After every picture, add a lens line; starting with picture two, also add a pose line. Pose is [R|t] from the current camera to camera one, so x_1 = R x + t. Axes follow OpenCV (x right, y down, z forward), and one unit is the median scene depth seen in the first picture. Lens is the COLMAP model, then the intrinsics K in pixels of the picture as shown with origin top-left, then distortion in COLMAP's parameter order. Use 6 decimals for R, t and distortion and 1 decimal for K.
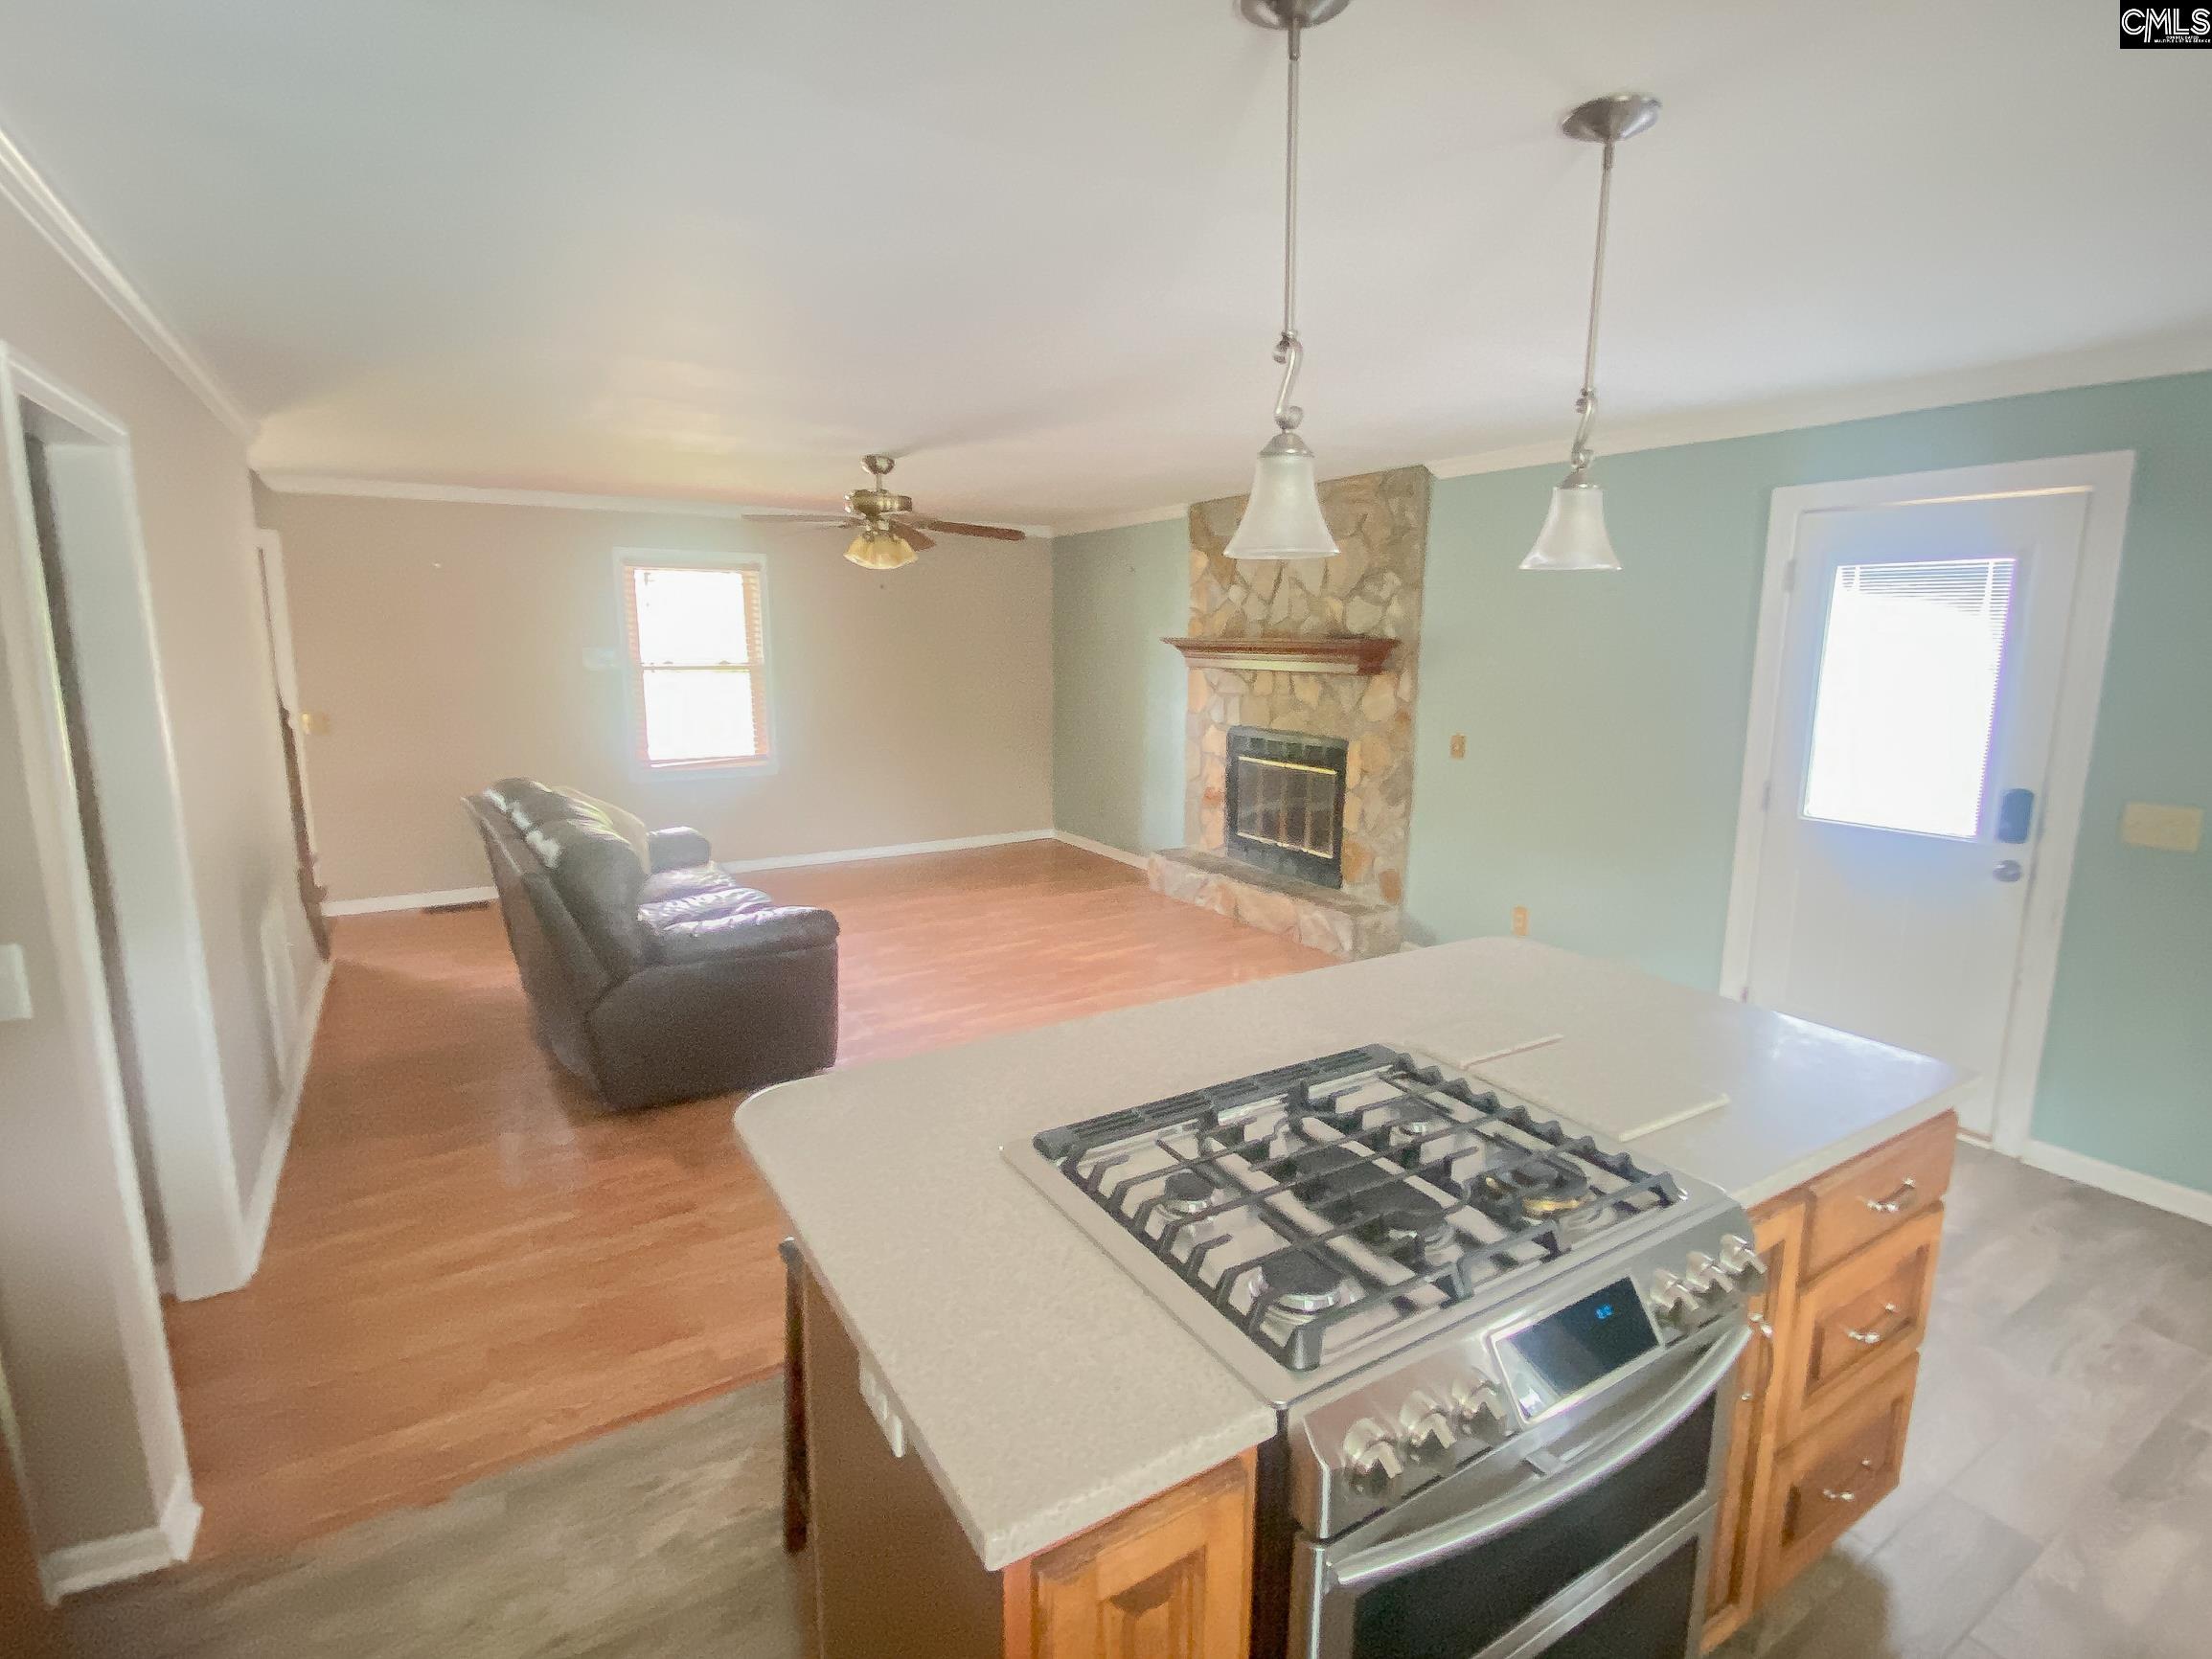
lens RADIAL K [[1070.1, 0, 1106.0], [0, 1070.1, 829.5], [0, 0, 1]] dist [0.000847, 0.000122]
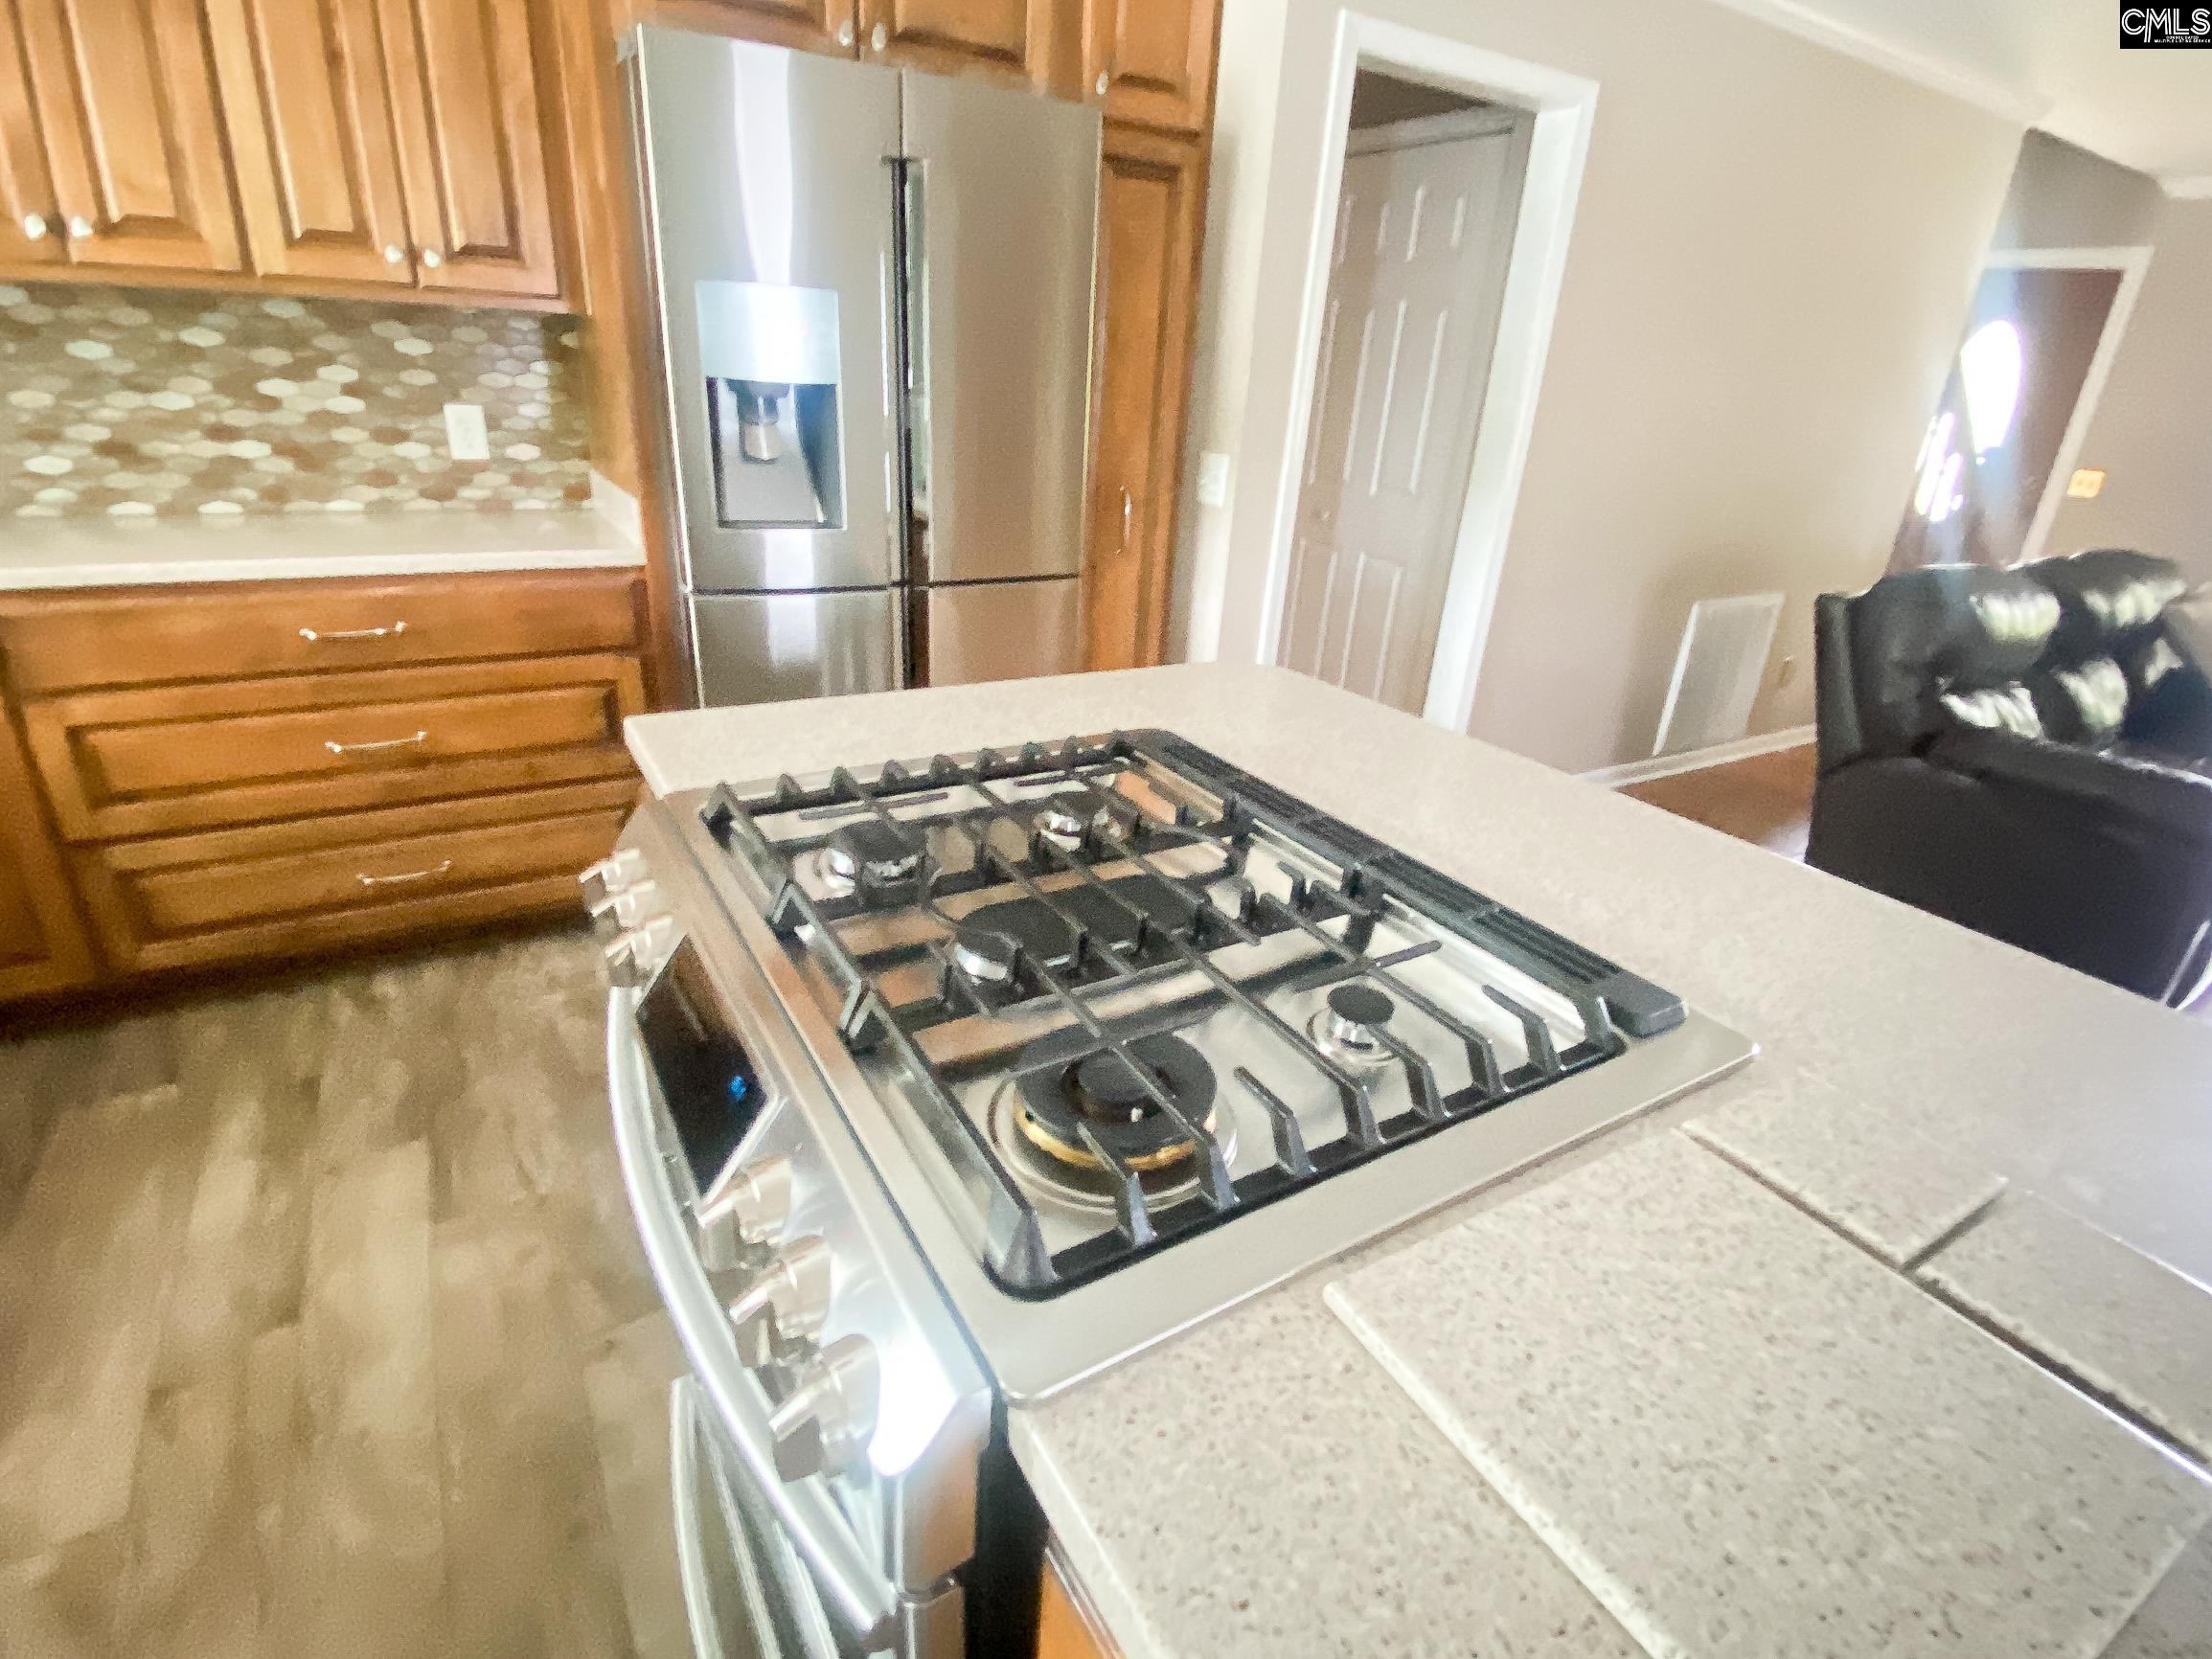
lens RADIAL K [[1070.1, 0, 1106.0], [0, 1070.1, 829.5], [0, 0, 1]] dist [0.000847, 0.000122]
pose [[-0.011955, 0.387368, -0.921848, 0.520377], [-0.232559, 0.895556, 0.379336, 0.028031], [0.972509, 0.218919, 0.079379, 0.618936]]
